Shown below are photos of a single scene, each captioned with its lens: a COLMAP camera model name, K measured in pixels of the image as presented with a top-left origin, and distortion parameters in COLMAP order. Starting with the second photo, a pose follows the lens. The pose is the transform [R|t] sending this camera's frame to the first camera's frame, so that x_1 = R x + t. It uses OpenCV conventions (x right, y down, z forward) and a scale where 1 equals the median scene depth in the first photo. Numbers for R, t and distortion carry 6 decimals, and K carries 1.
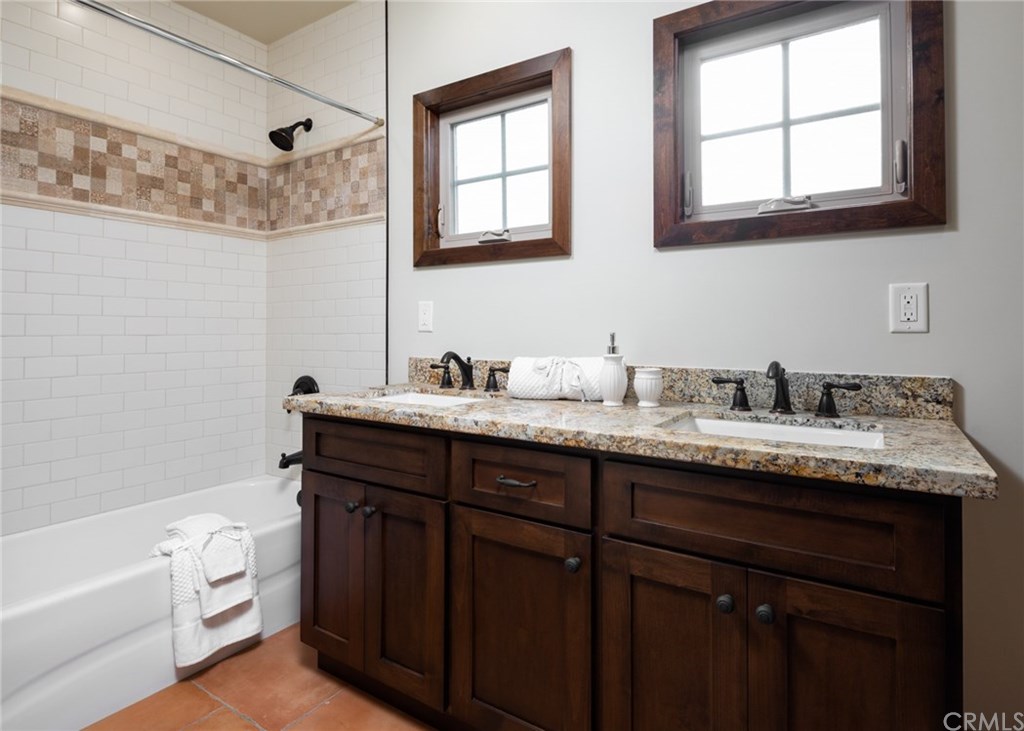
lens RADIAL K [[554.2, 0, 516.8], [0, 554.2, 323.1], [0, 0, 1]] dist [-0.001240, -0.000374]
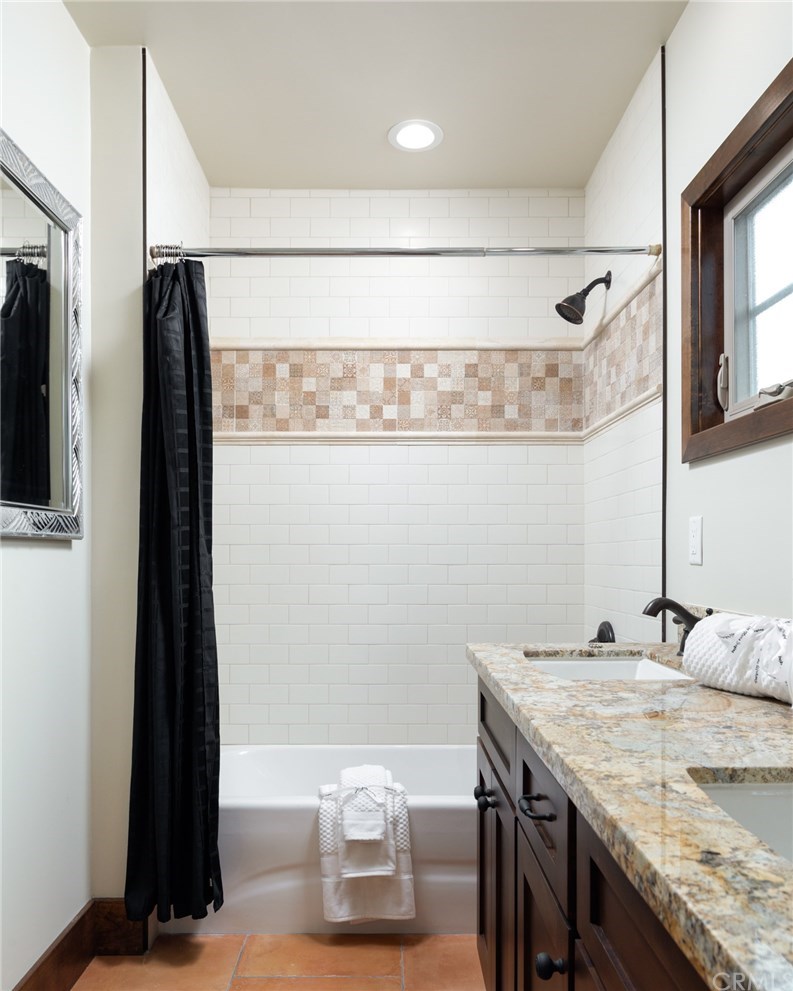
lens RADIAL K [[758.1, 0, 392.1], [0, 758.1, 563.3], [0, 0, 1]] dist [0.012836, 0.001839]
pose [[0.546385, 0.010971, -0.837462, 0.362067], [0.013602, 0.999666, 0.021971, -0.008409], [0.837423, -0.023395, 0.546054, 0.228874]]
